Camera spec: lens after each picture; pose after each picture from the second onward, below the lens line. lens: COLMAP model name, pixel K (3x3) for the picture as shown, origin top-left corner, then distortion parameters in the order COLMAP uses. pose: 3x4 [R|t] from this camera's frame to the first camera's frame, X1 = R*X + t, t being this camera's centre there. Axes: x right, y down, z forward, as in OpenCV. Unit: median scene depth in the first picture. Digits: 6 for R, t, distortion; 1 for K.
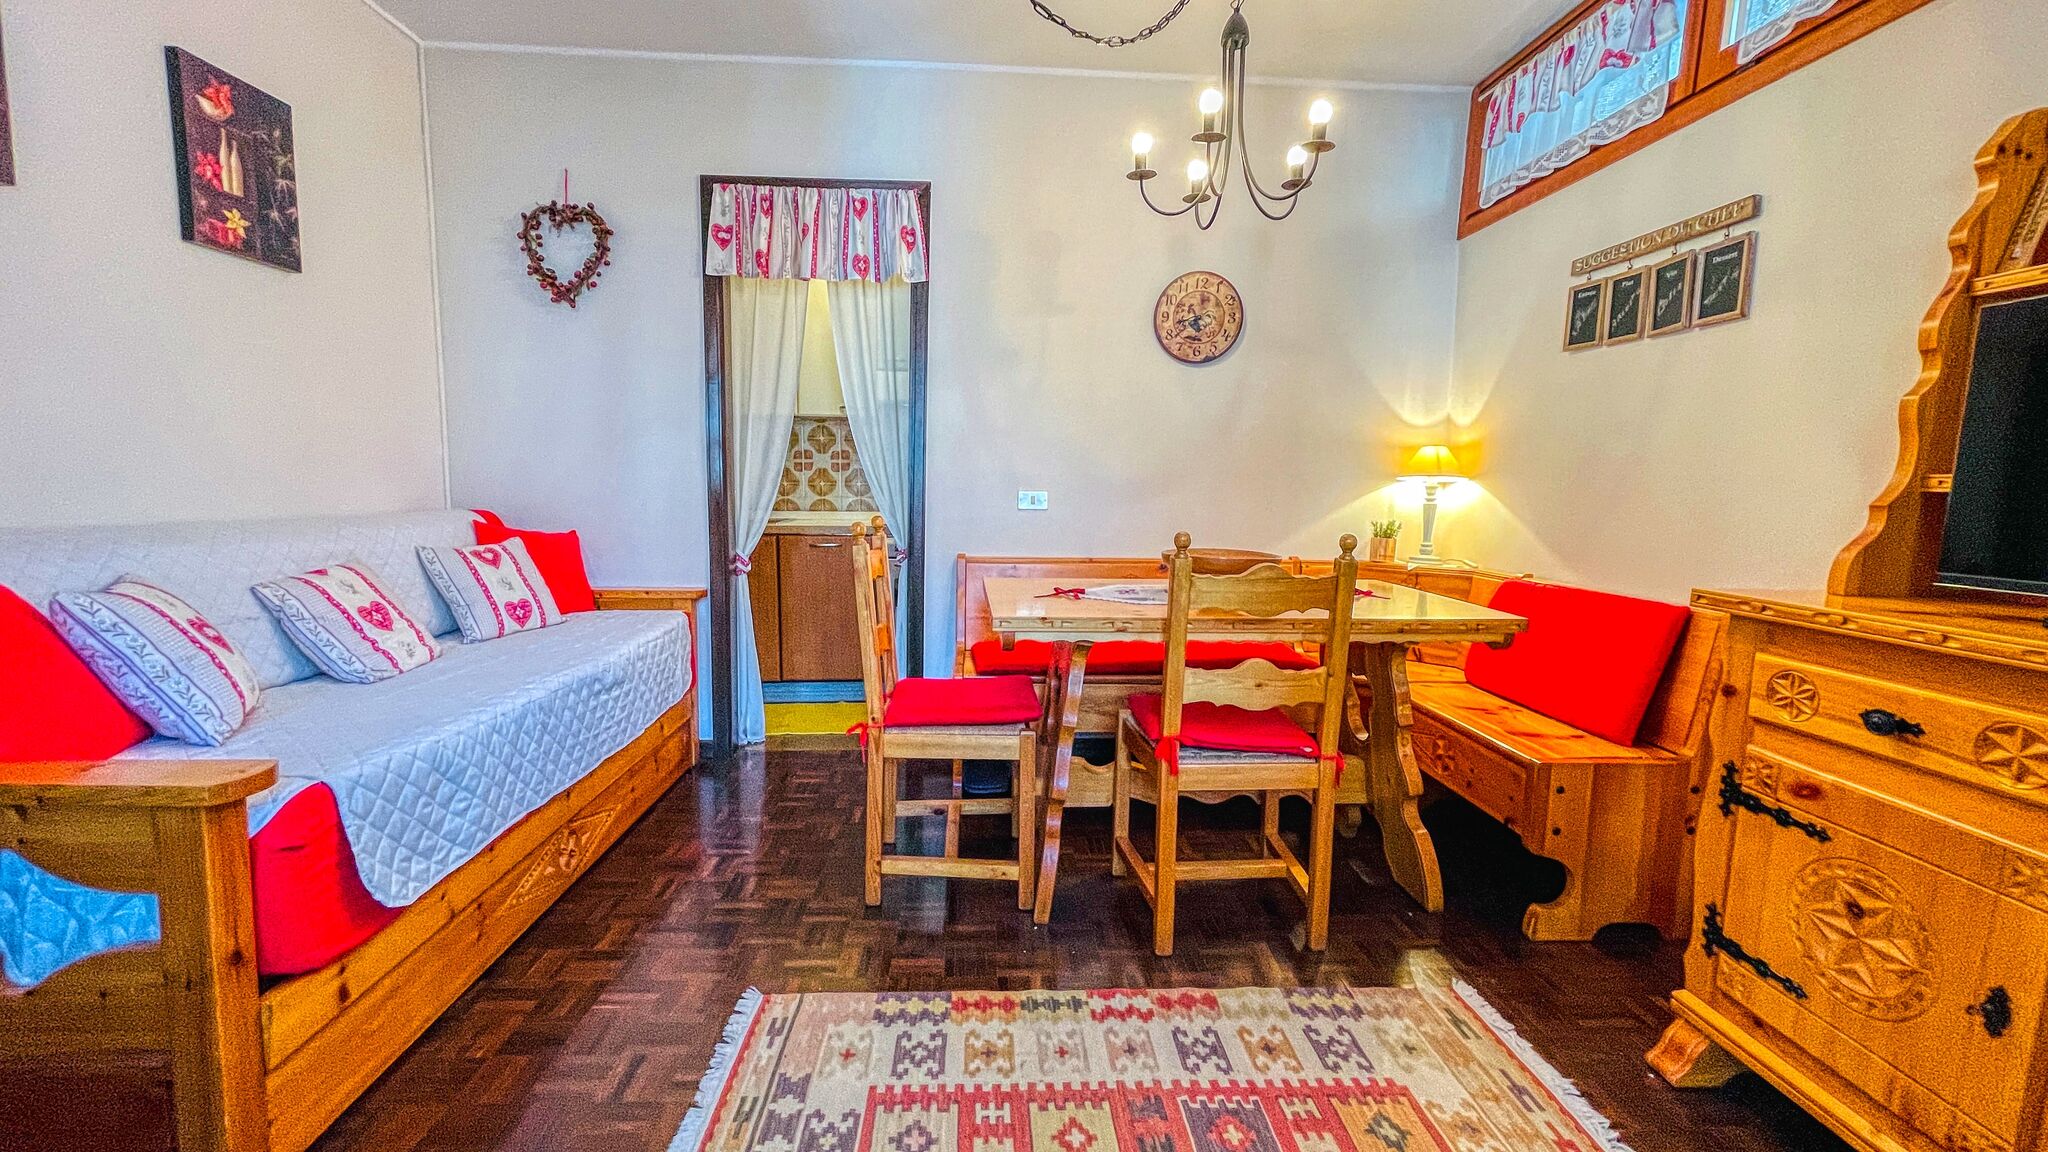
lens RADIAL K [[827.5, 0, 1014.7], [0, 827.5, 572.7], [0, 0, 1]] dist [-0.007348, 0.006120]
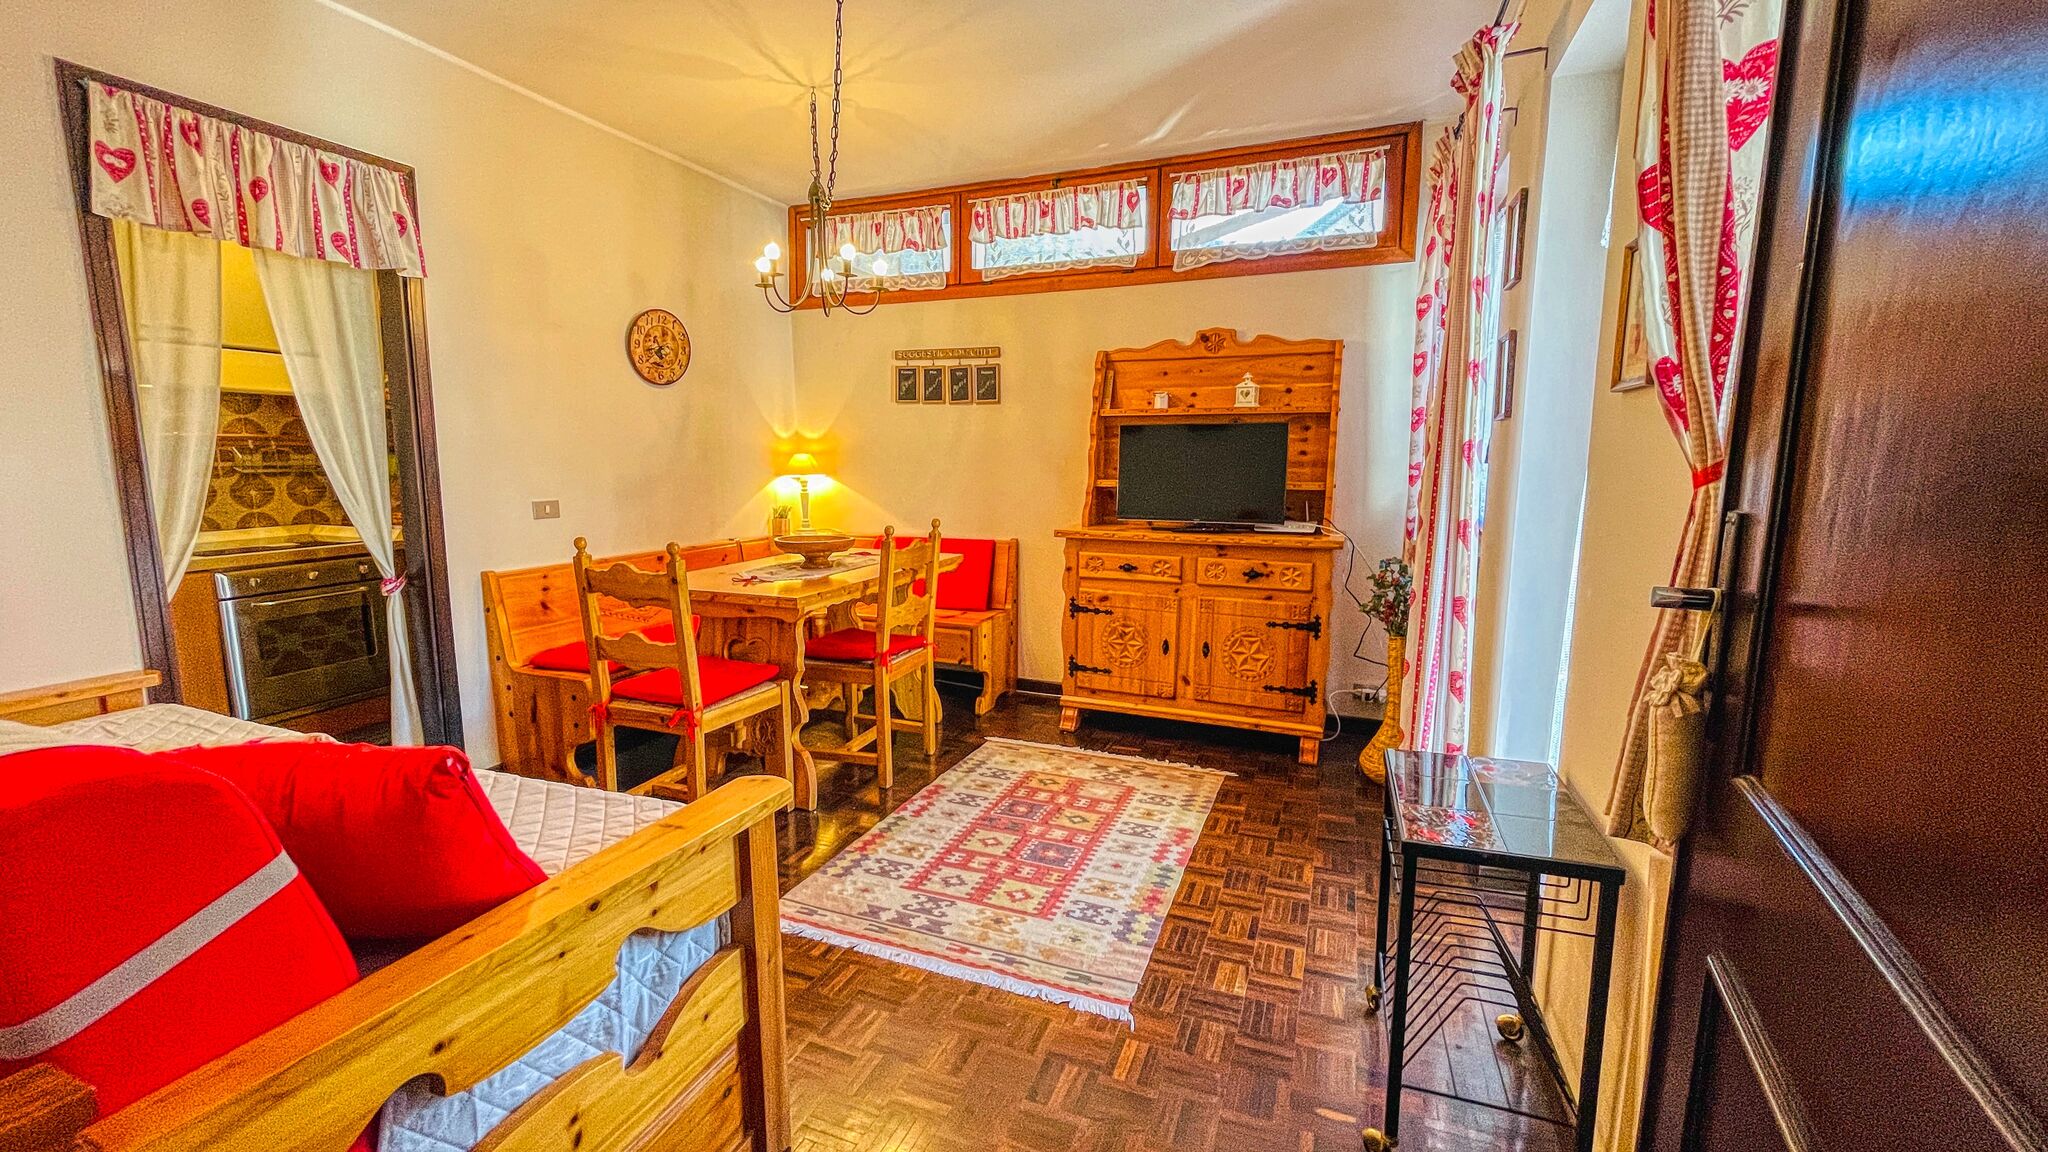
lens RADIAL K [[827.9, 0, 1017.8], [0, 827.9, 571.7], [0, 0, 1]] dist [-0.000017, 0.000522]
pose [[0.415126, -0.140930, 0.898782, -0.924332], [0.103312, 0.988841, 0.107334, -0.084691], [-0.903879, 0.048298, 0.425053, 0.051772]]
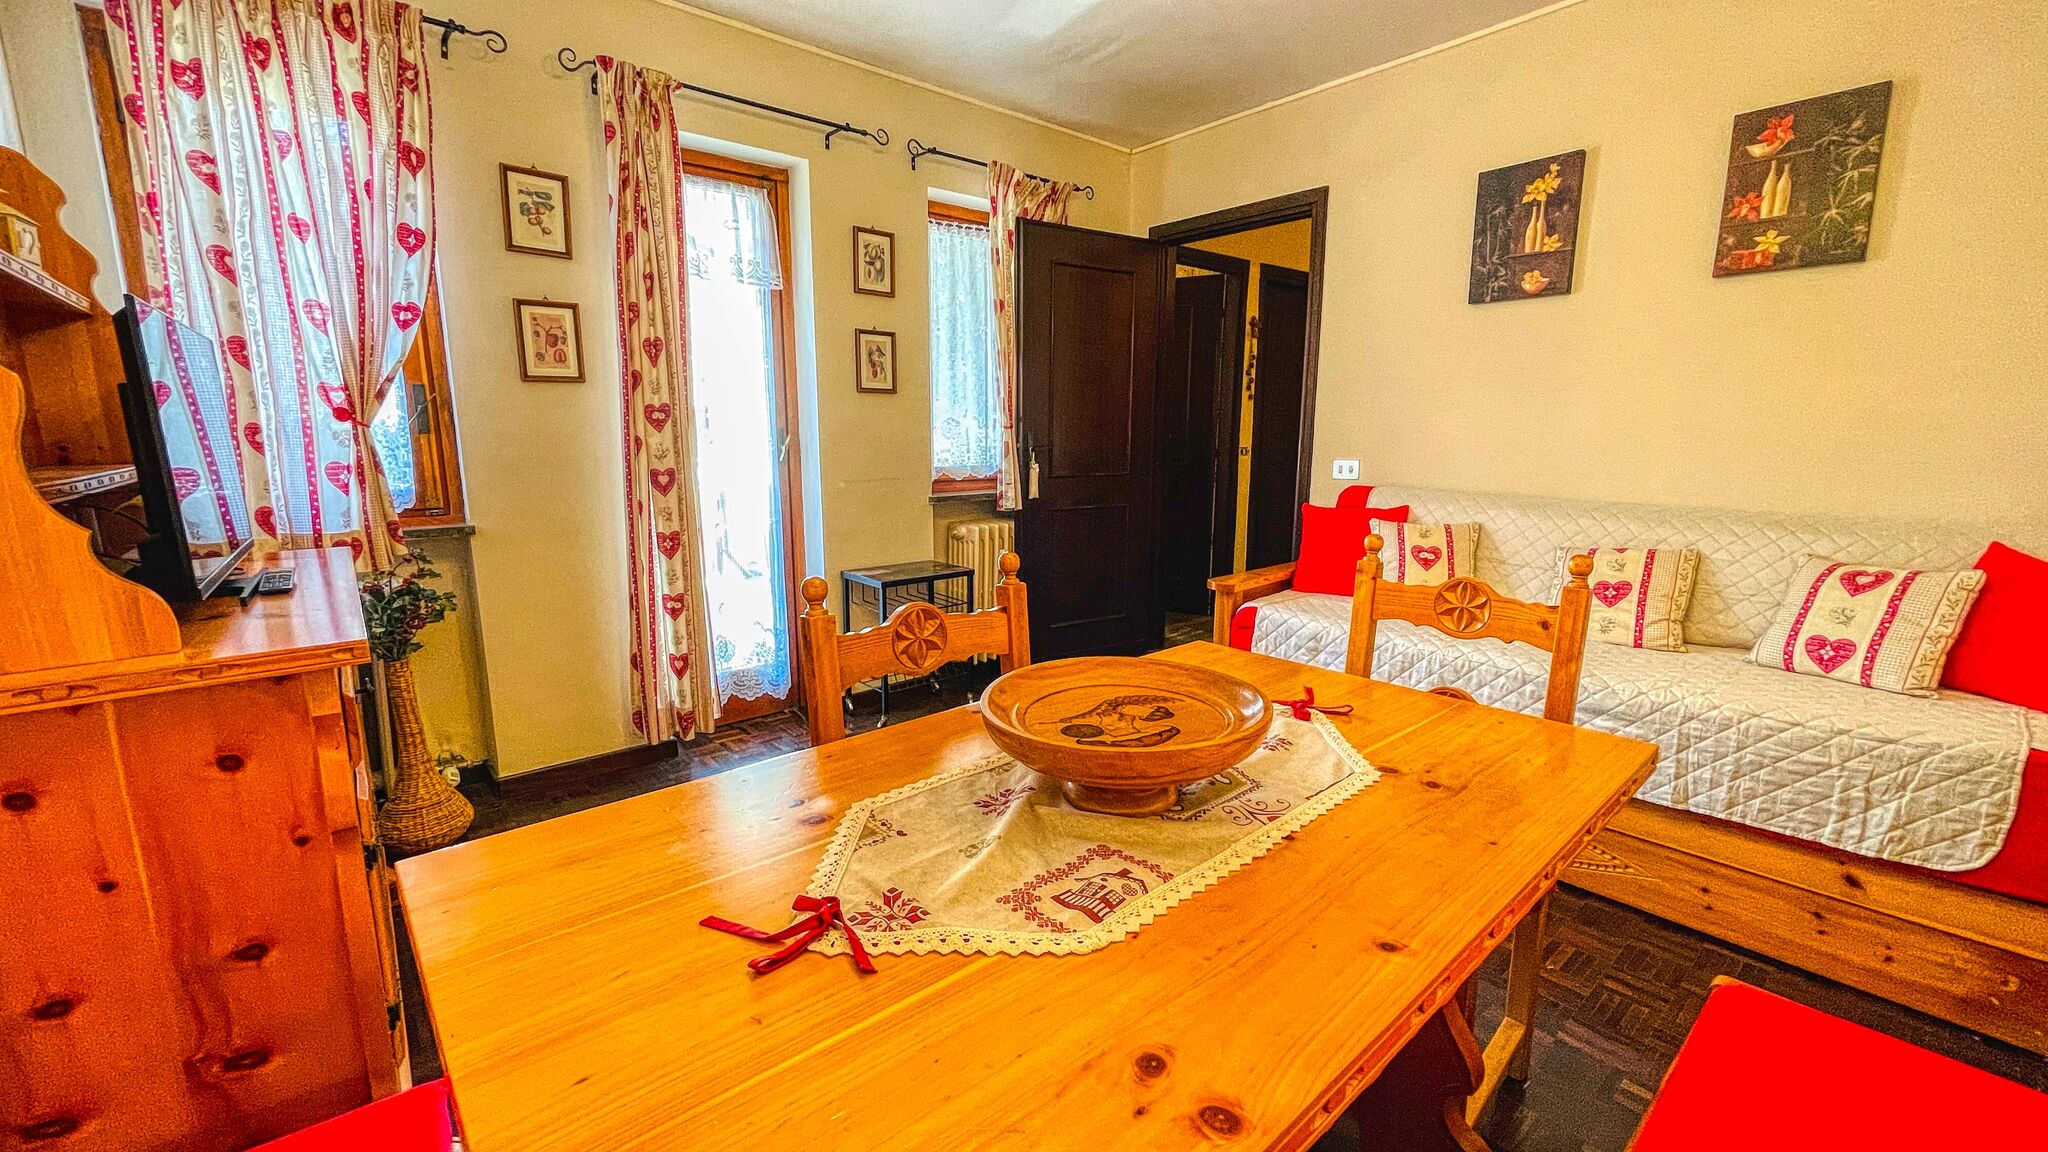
lens RADIAL K [[827.9, 0, 1017.8], [0, 827.9, 571.7], [0, 0, 1]] dist [-0.000017, 0.000522]
pose [[-0.794095, 0.086468, -0.601612, 0.528475], [-0.078721, 0.966859, 0.242870, -0.175053], [0.602674, 0.240221, -0.760971, 1.256233]]
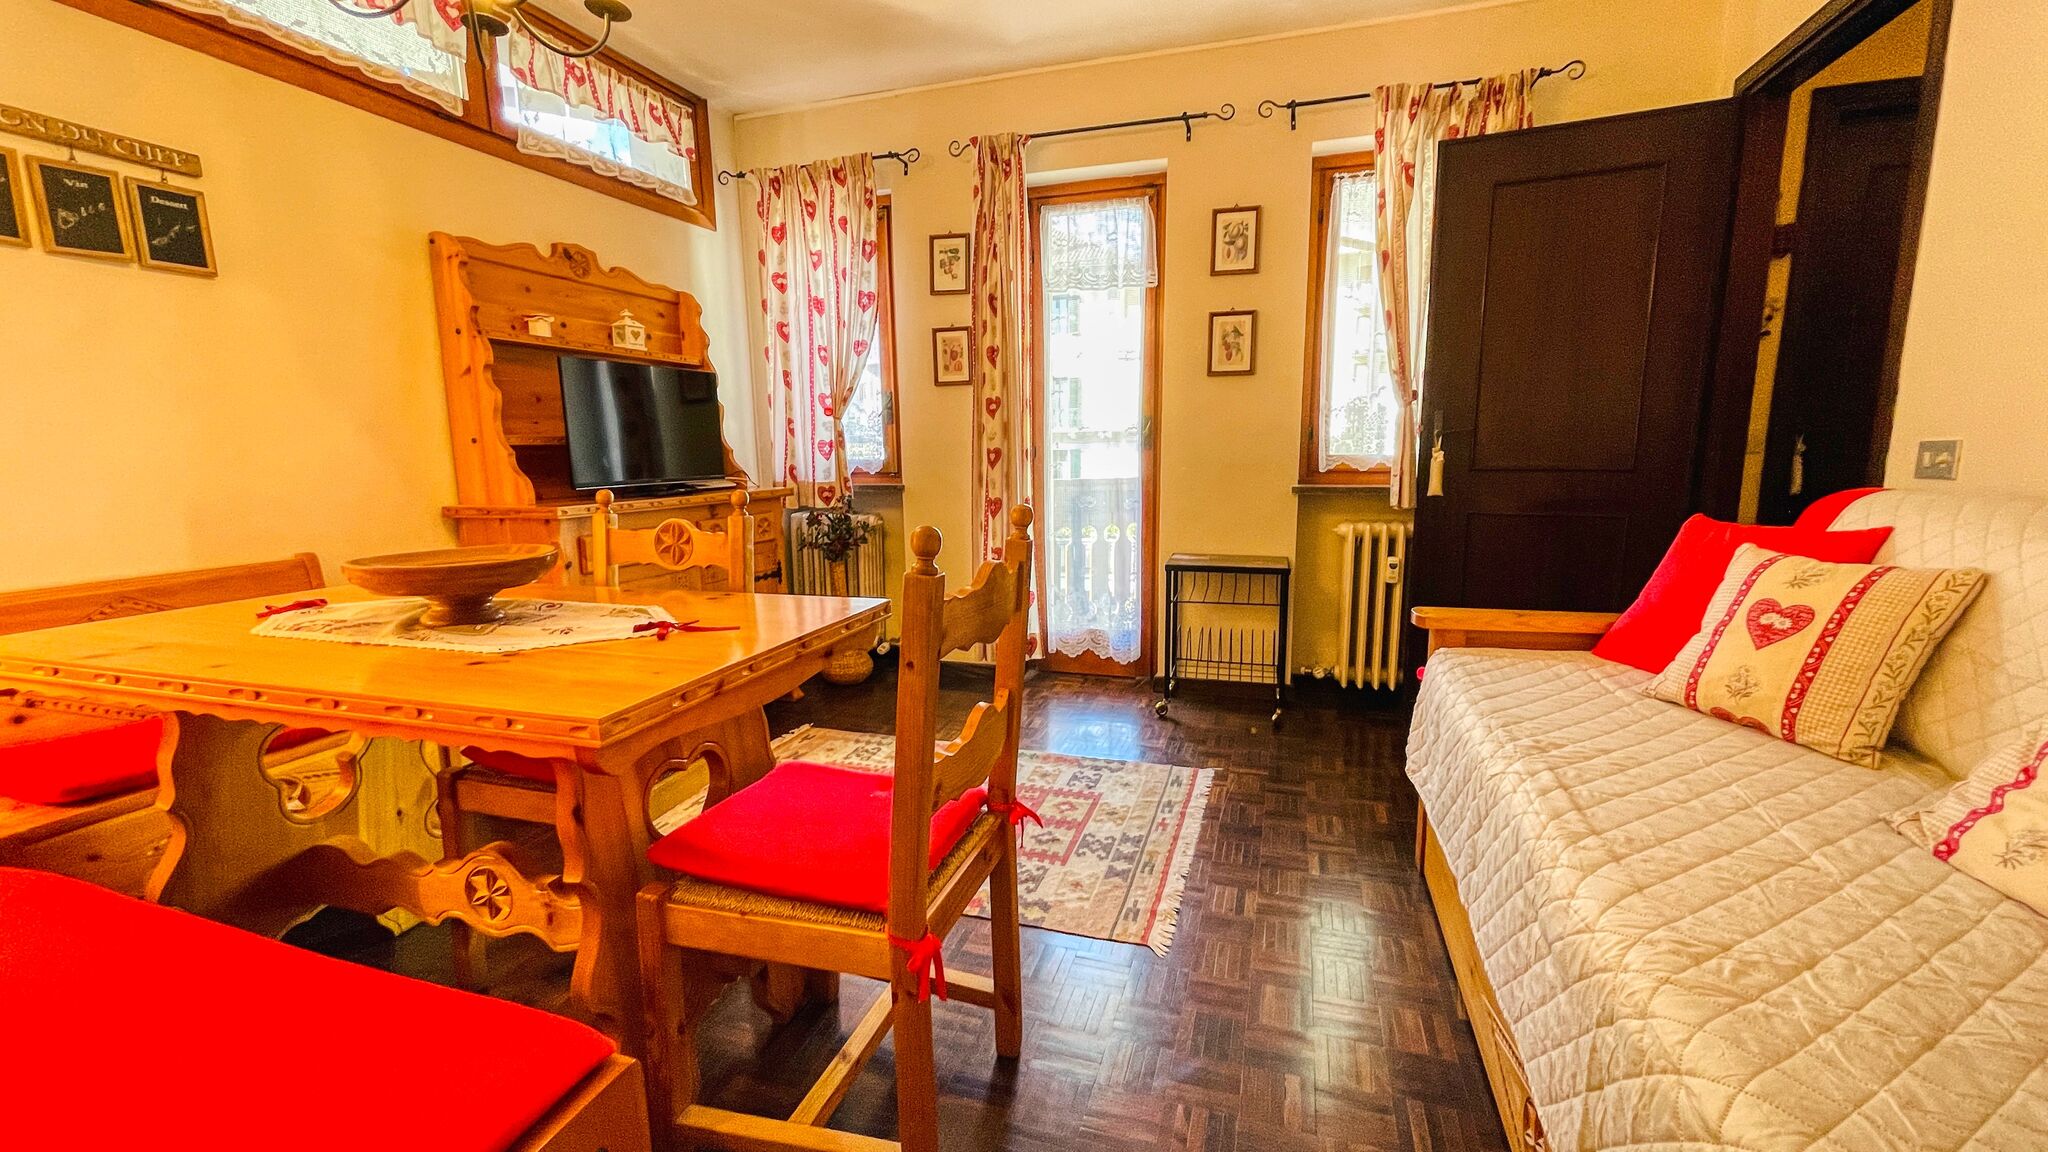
lens RADIAL K [[827.9, 0, 1017.8], [0, 827.9, 571.7], [0, 0, 1]] dist [-0.000017, 0.000522]
pose [[-0.937306, -0.058715, 0.343525, -0.362714], [0.033580, 0.965904, 0.256715, -0.157582], [-0.346885, 0.252156, -0.903376, 1.415595]]
